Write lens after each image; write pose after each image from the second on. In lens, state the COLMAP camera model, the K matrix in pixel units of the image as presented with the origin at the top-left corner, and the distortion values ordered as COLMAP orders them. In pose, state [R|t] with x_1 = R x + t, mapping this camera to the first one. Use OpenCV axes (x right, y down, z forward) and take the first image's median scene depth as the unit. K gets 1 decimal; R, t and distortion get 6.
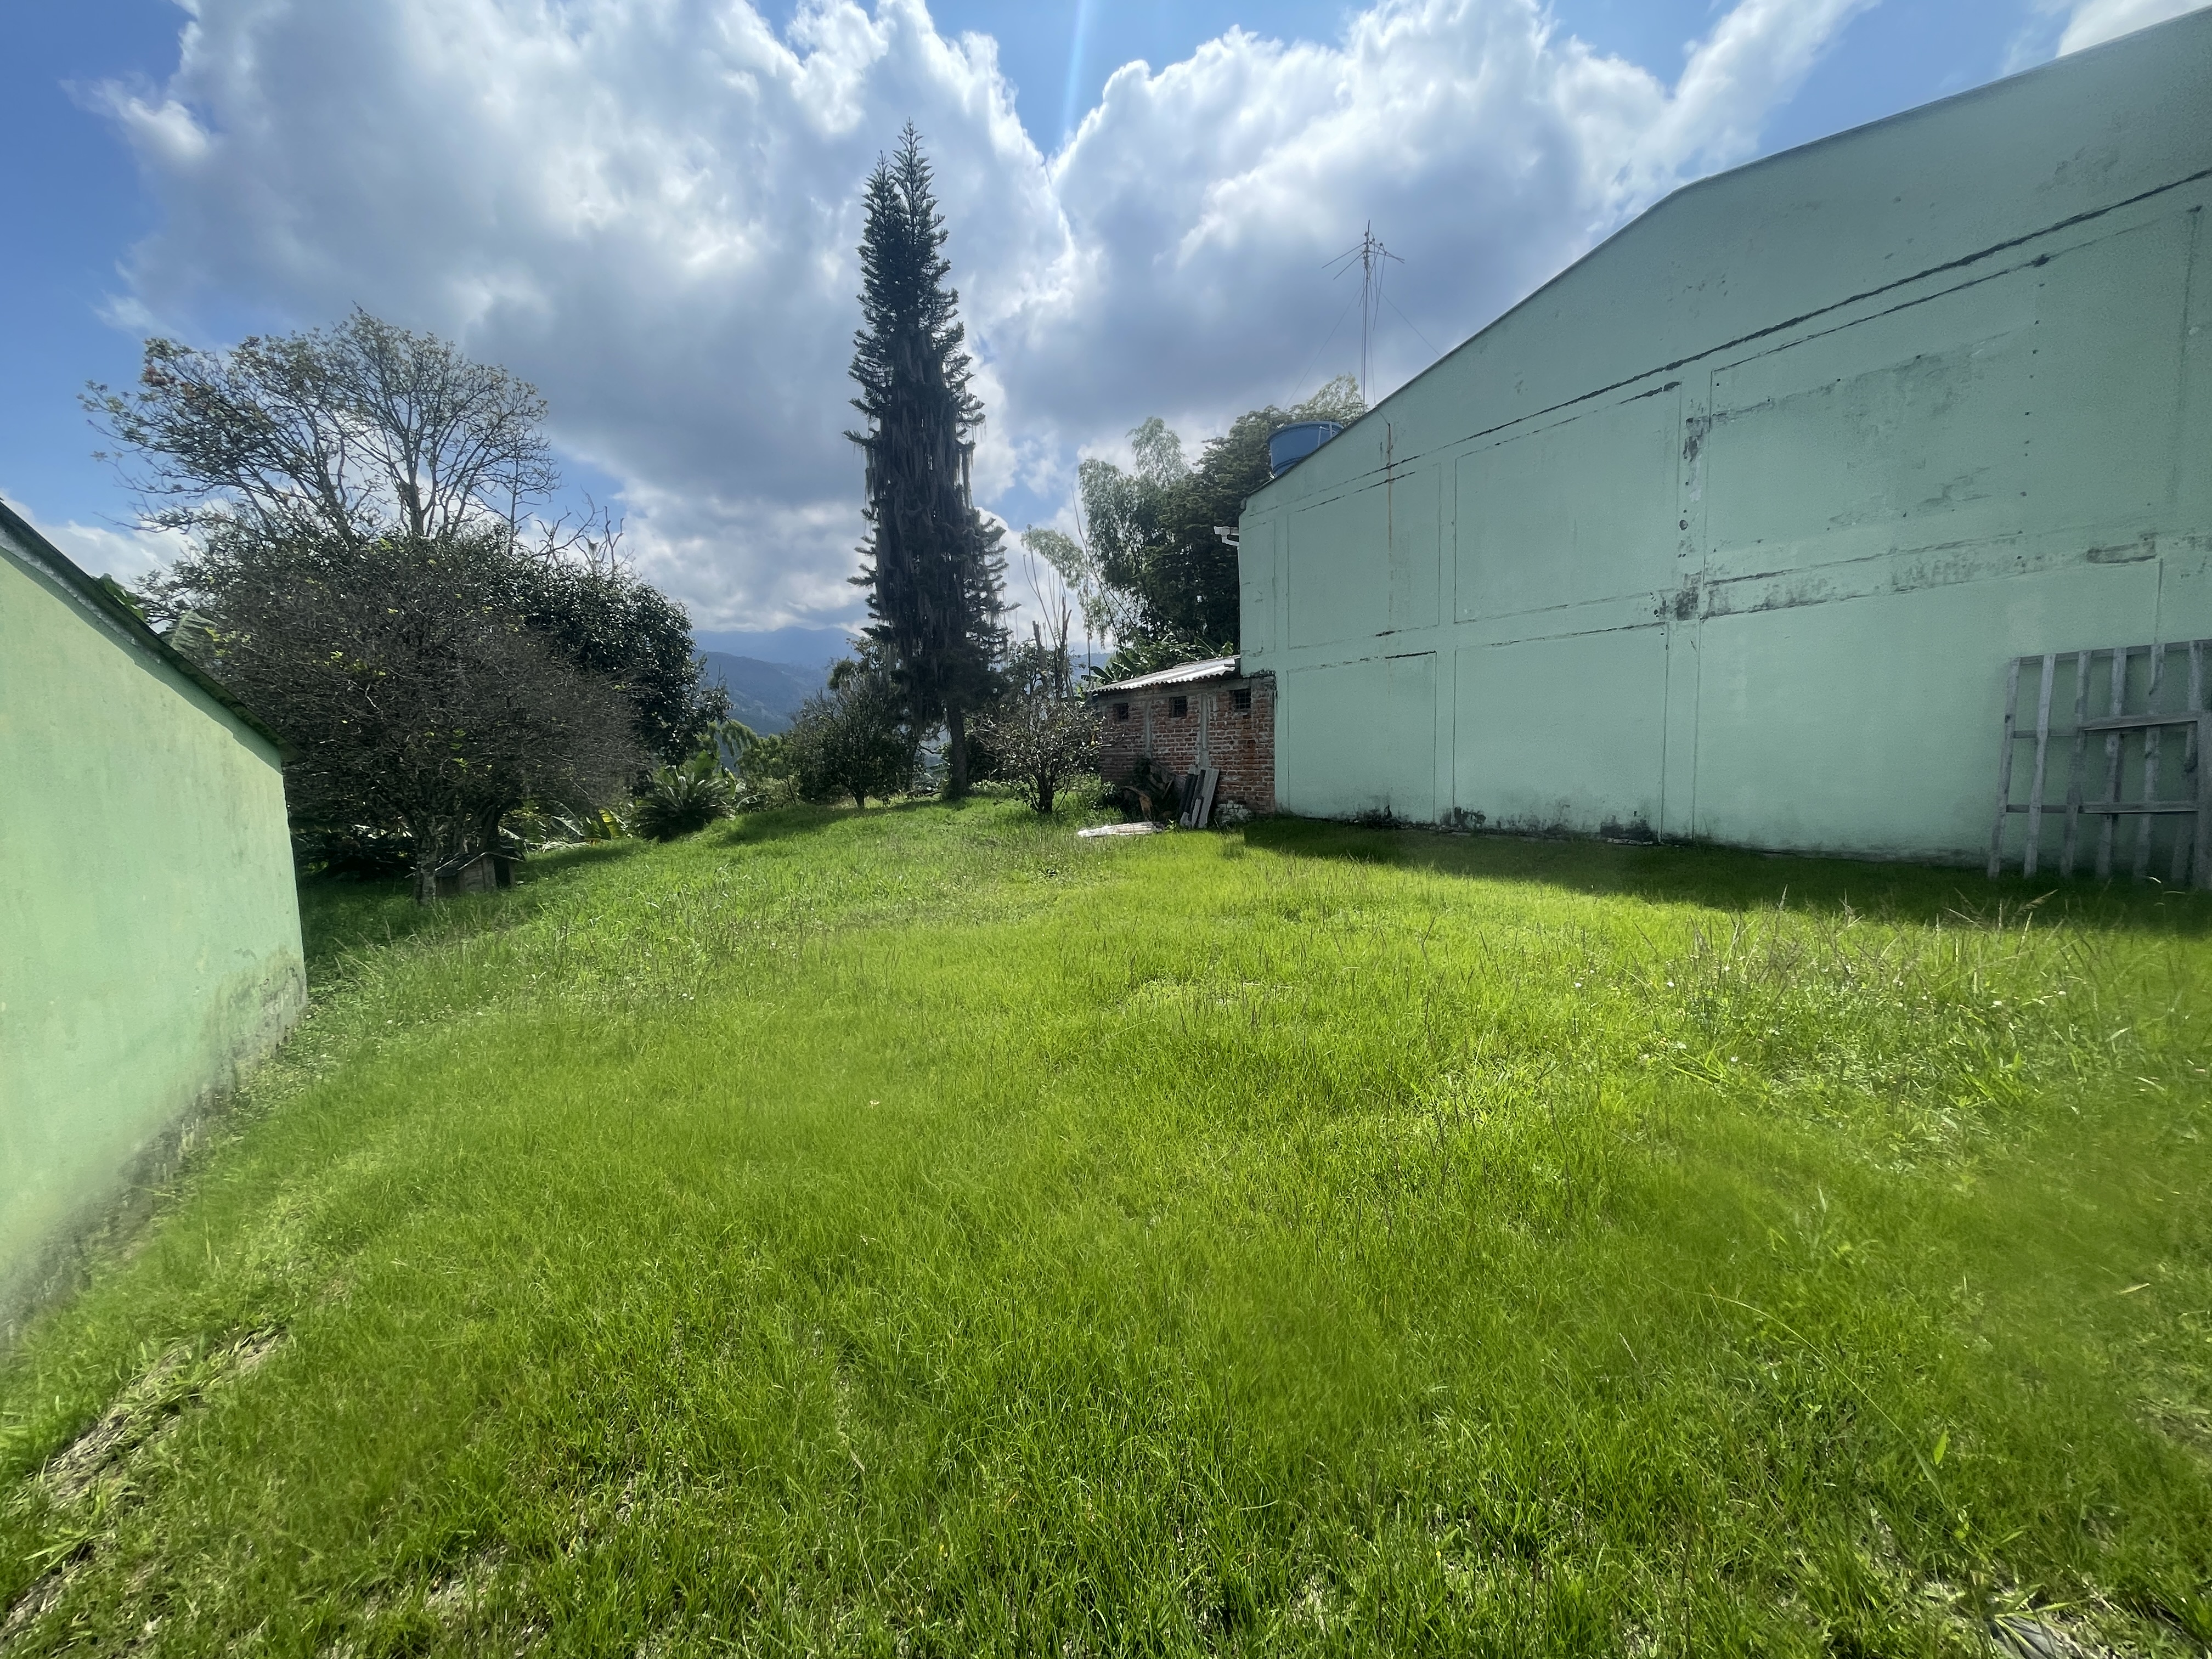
lens RADIAL K [[886.8, 0, 1106.3], [0, 886.8, 831.4], [0, 0, 1]] dist [-0.002269, -0.000126]
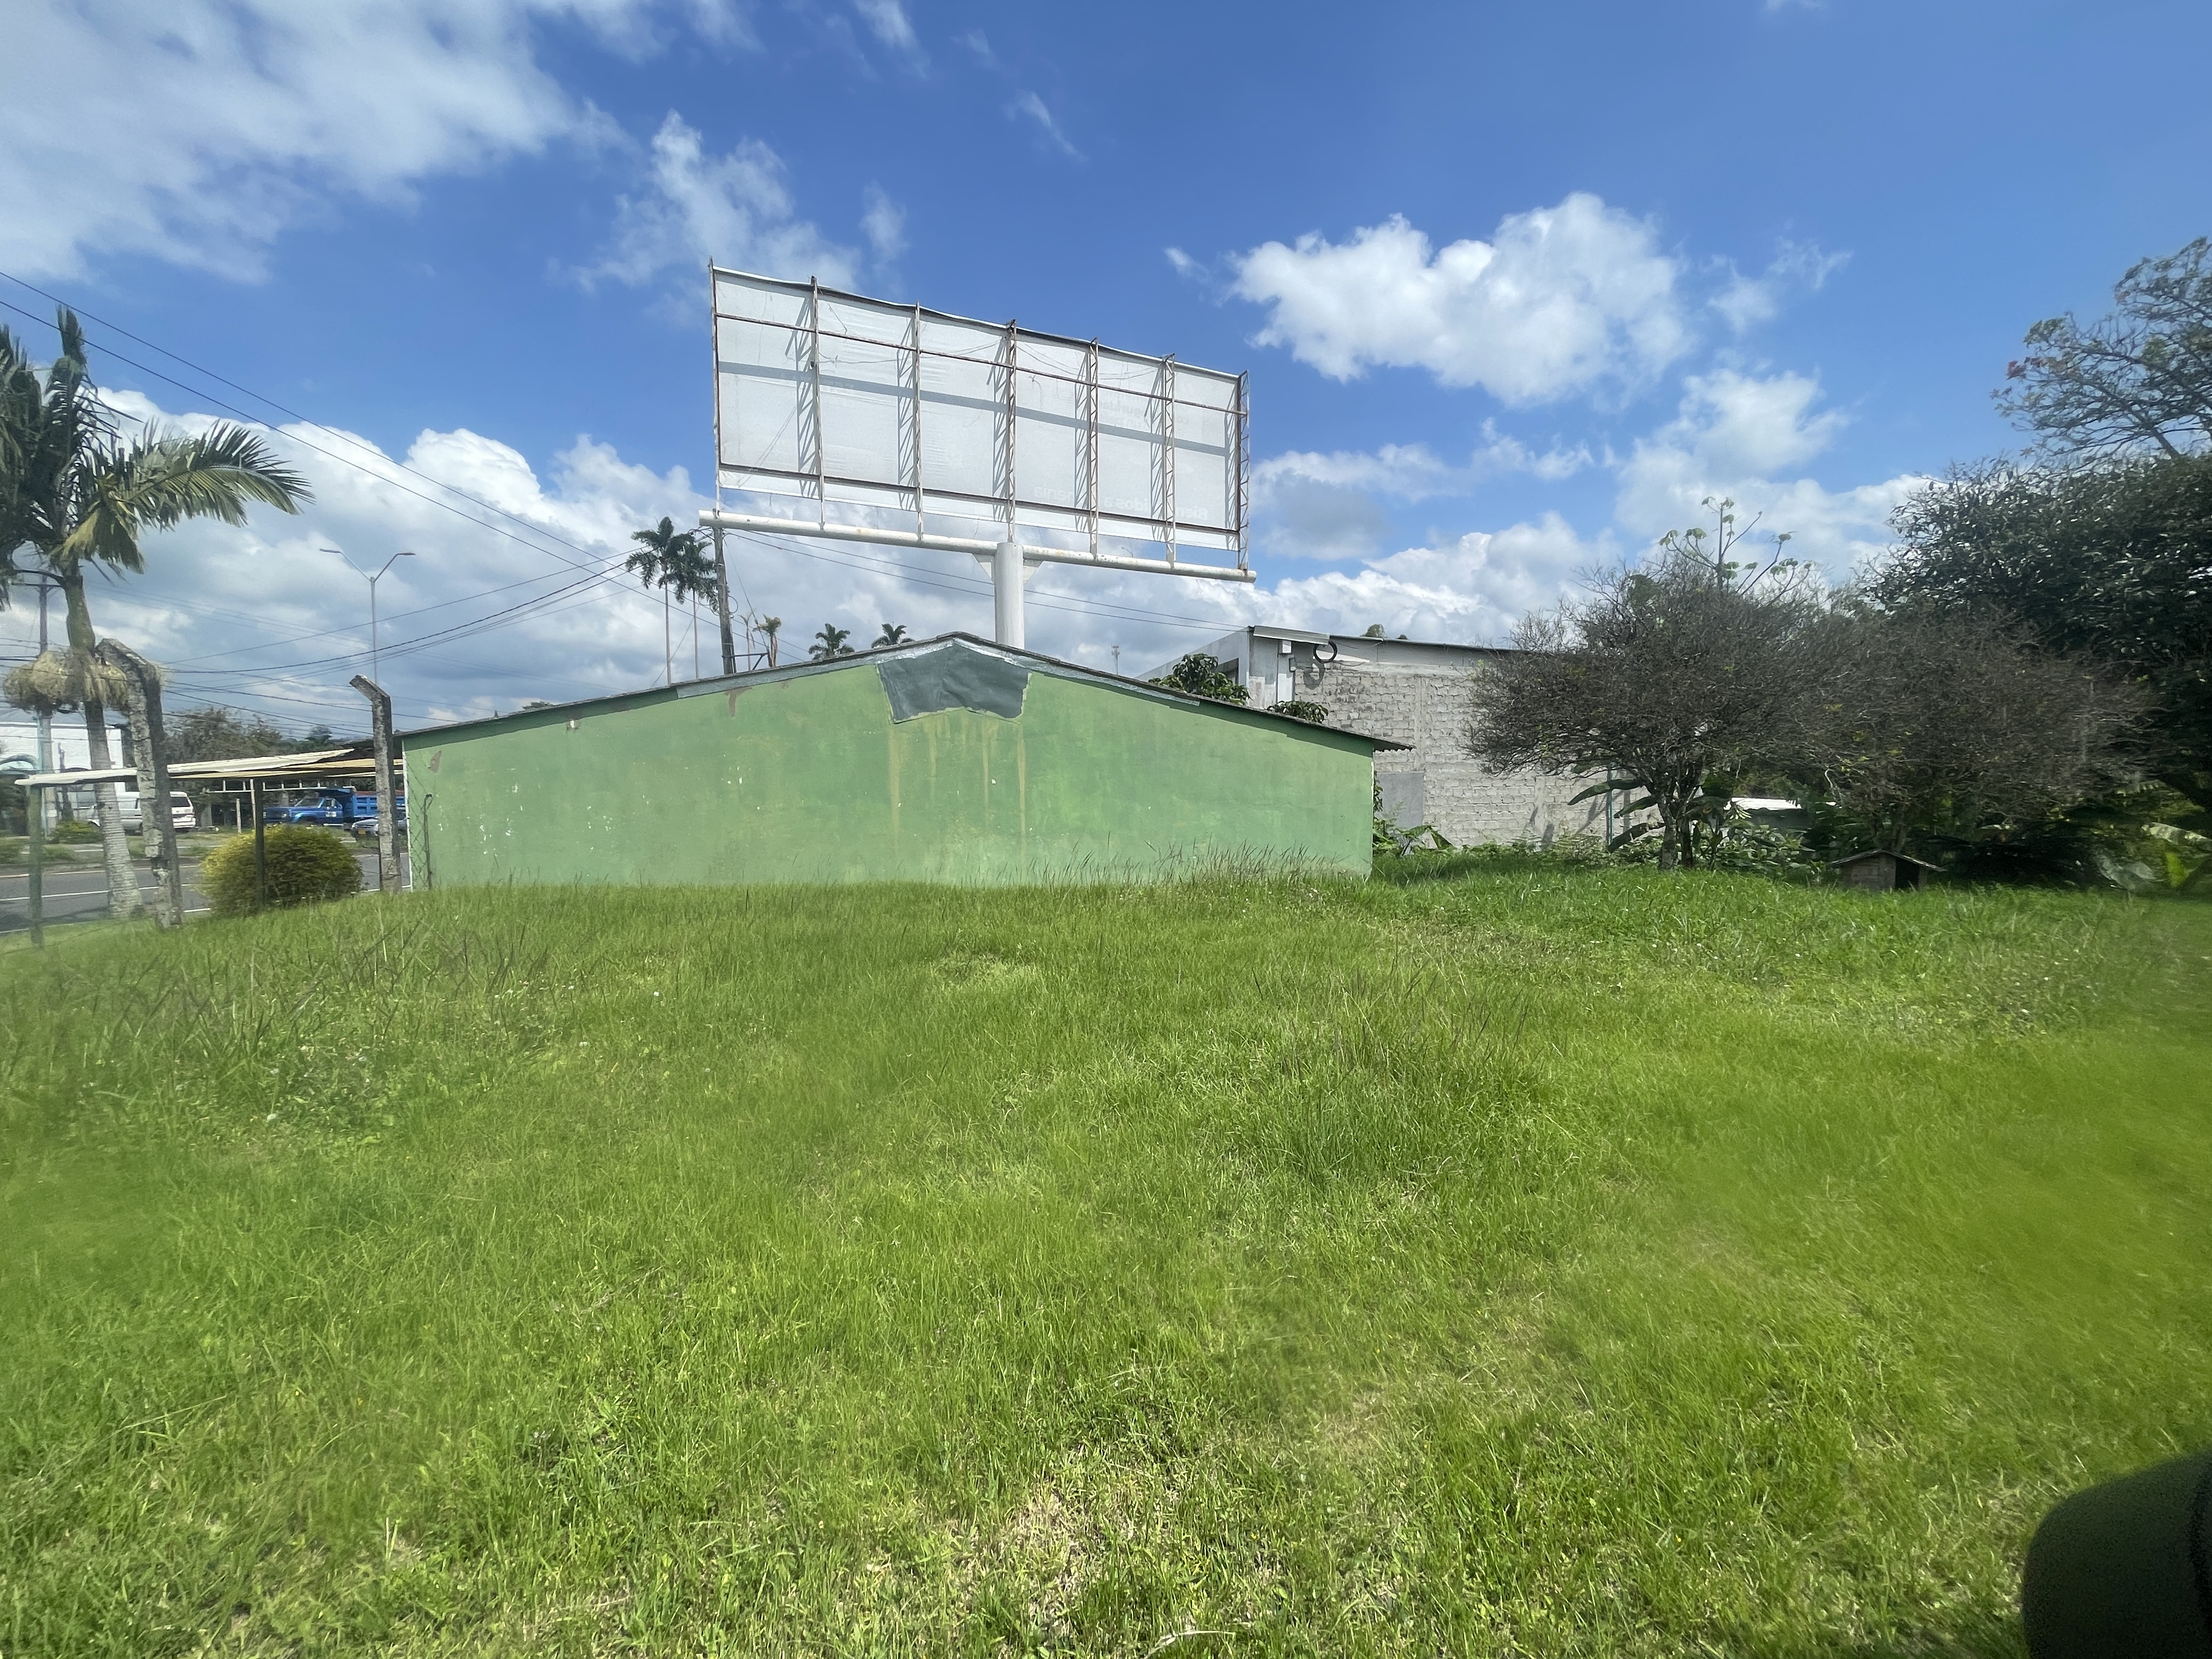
lens RADIAL K [[886.8, 0, 1099.4], [0, 886.8, 838.1], [0, 0, 1]] dist [-0.002269, -0.000126]
pose [[-0.330007, 0.106394, -0.937964, 0.193987], [-0.073026, 0.987773, 0.137737, -0.026288], [0.941150, 0.113950, -0.318202, 0.263435]]
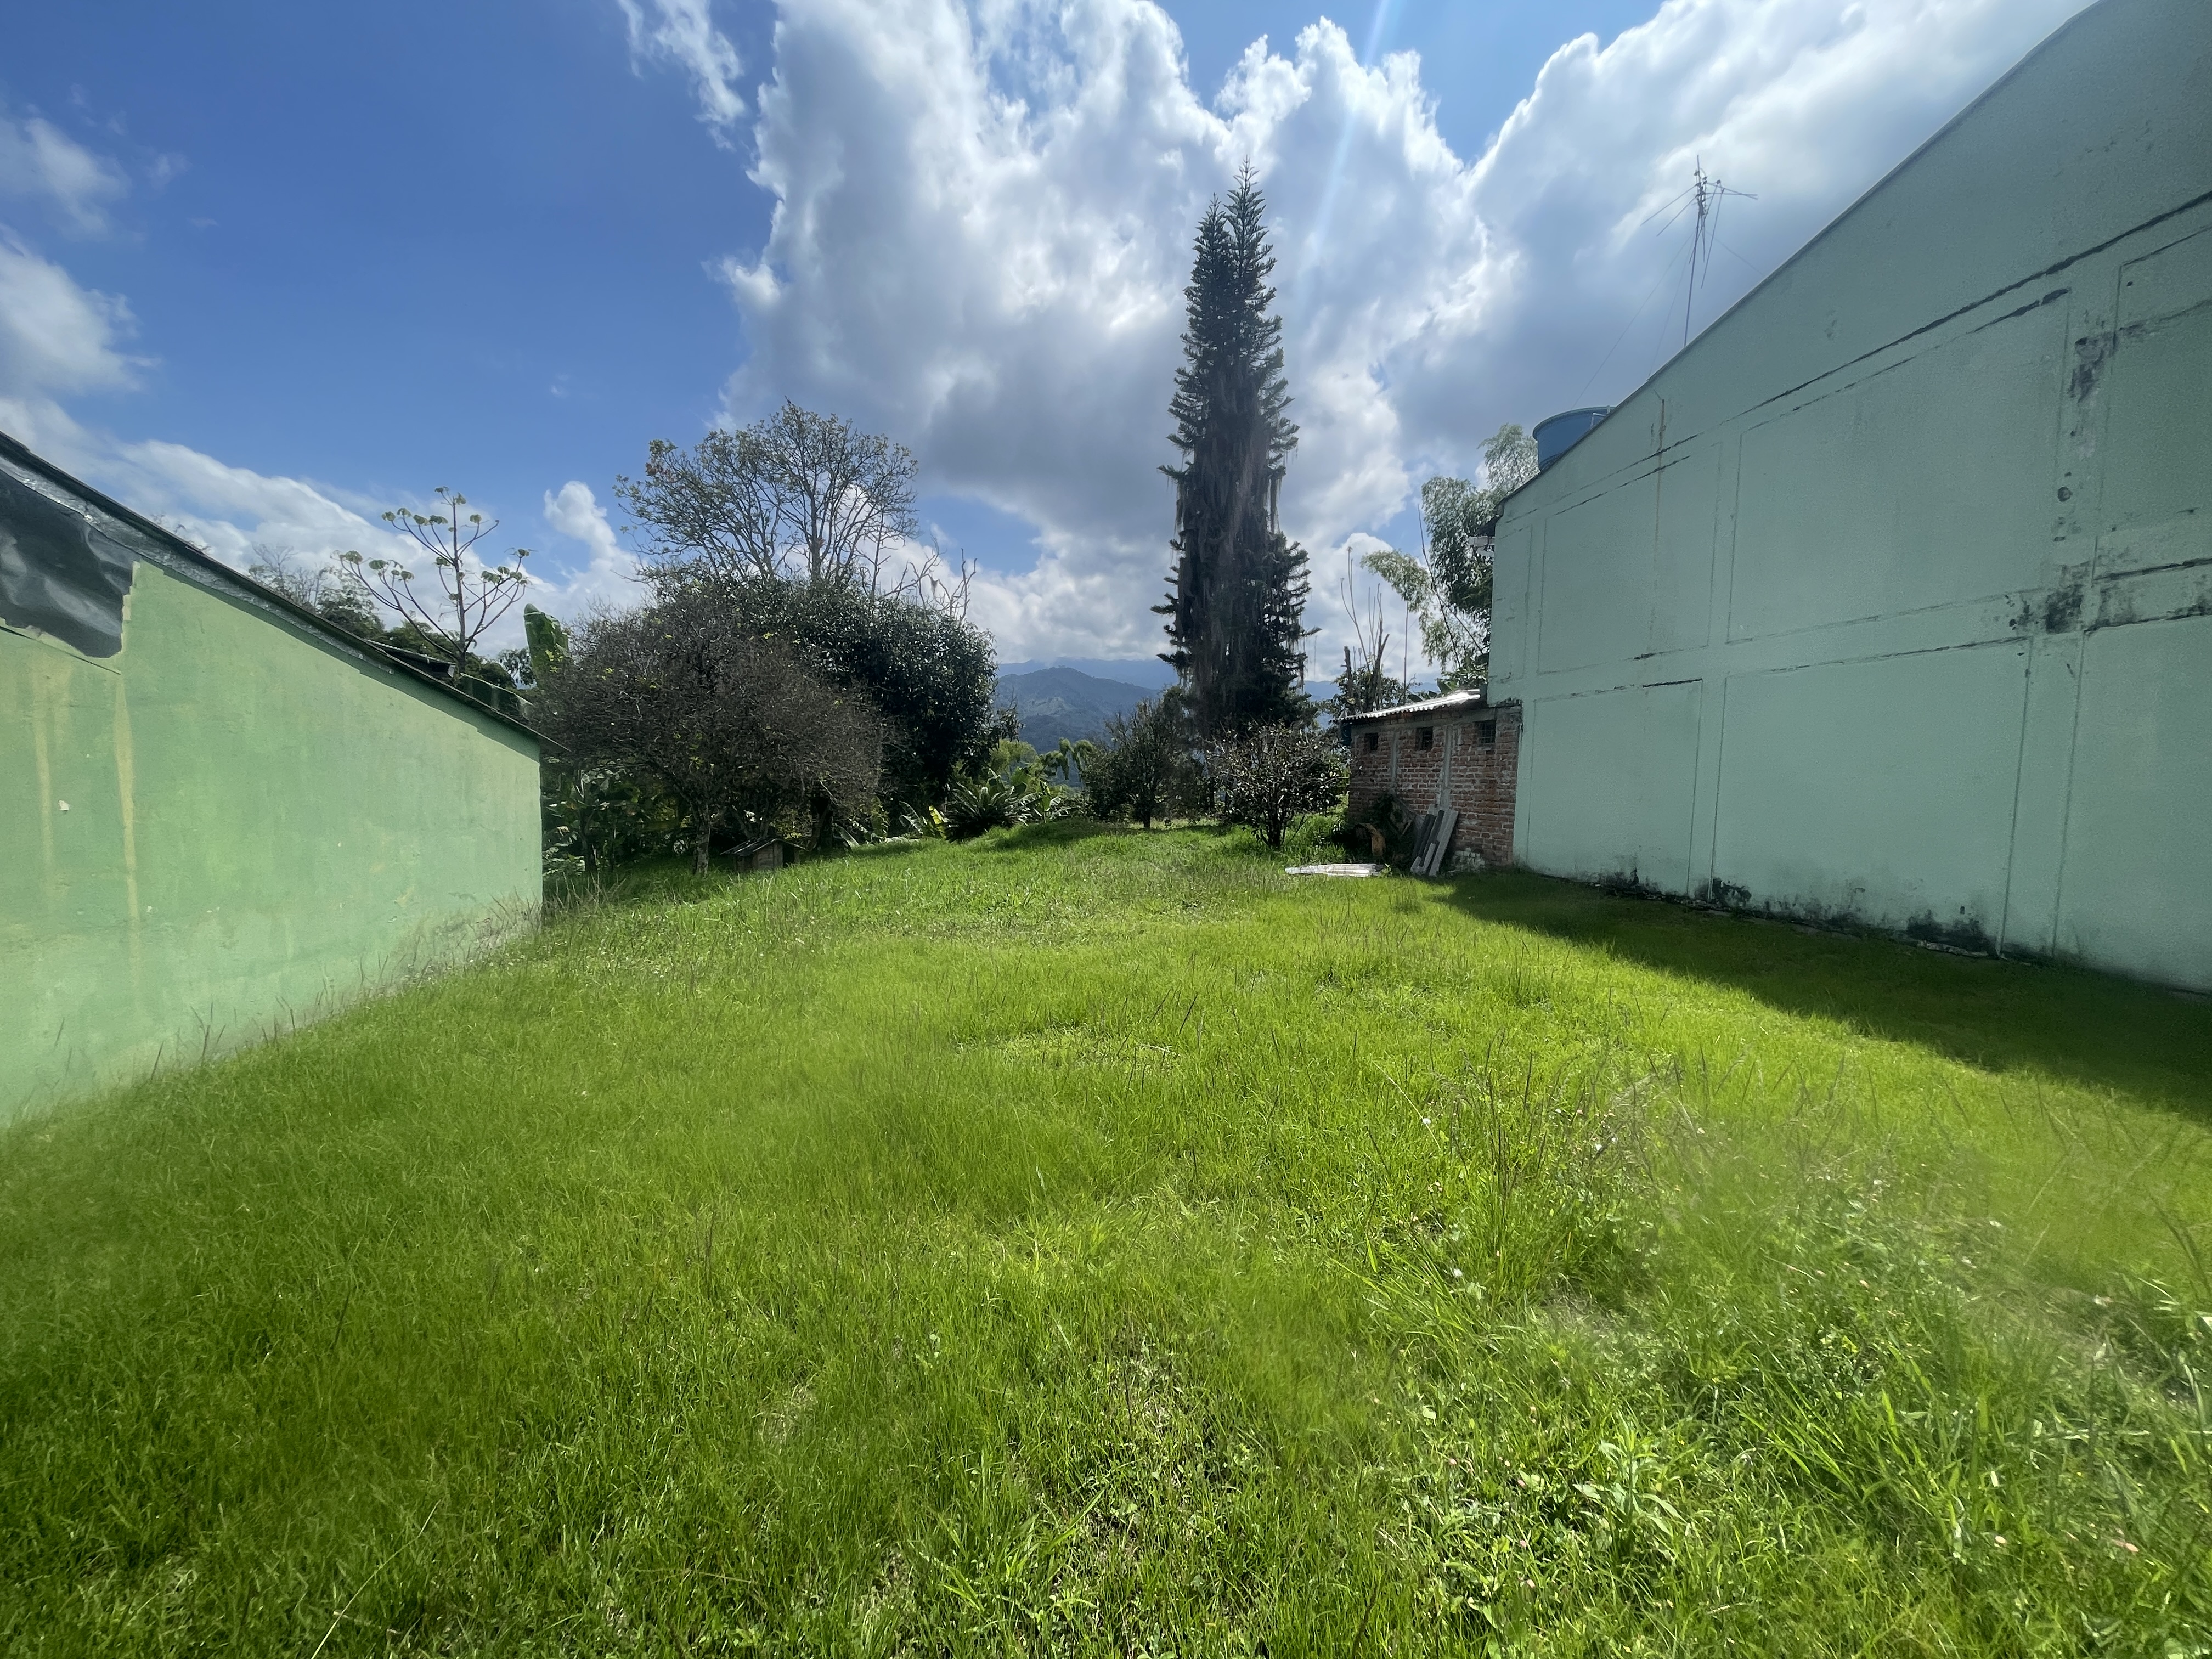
lens RADIAL K [[886.8, 0, 1108.1], [0, 886.8, 835.1], [0, 0, 1]] dist [-0.002269, -0.000126]
pose [[0.918687, 0.076612, -0.387485, 0.086100], [-0.086724, 0.996195, -0.008651, -0.005035], [0.385347, 0.041552, 0.921836, 0.032990]]
